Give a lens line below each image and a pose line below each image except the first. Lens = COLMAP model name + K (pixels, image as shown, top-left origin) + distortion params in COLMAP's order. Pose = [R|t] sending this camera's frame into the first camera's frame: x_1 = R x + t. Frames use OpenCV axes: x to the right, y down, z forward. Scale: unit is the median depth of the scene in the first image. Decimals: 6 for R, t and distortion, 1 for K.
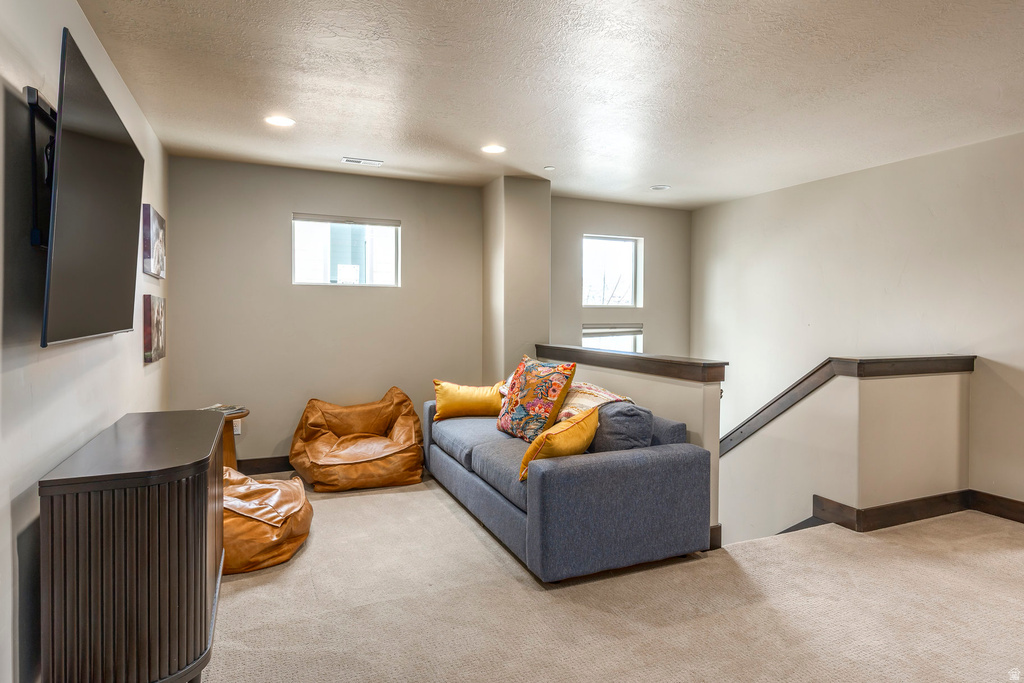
lens RADIAL K [[570.8, 0, 518.0], [0, 570.8, 336.6], [0, 0, 1]] dist [0.003792, 0.001355]
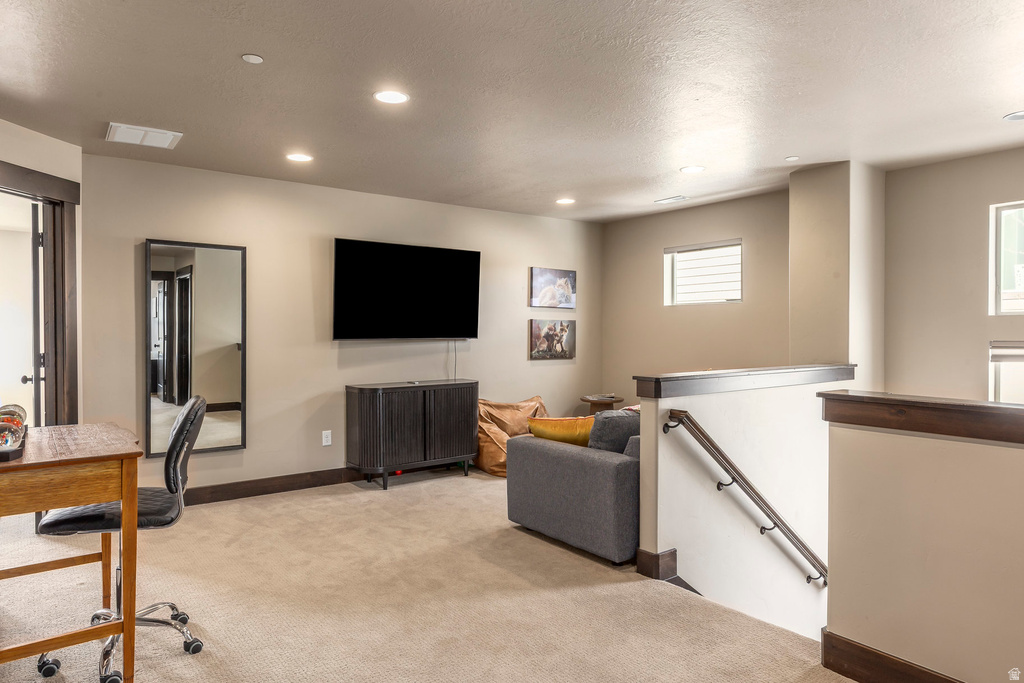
lens RADIAL K [[641.8, 0, 498.2], [0, 641.8, 339.0], [0, 0, 1]] dist [0.008579, -0.000103]
pose [[0.209085, 0.004294, -0.977888, 1.361114], [-0.031625, 0.999497, -0.002373, -0.009193], [0.977386, 0.031422, 0.209115, 0.538425]]
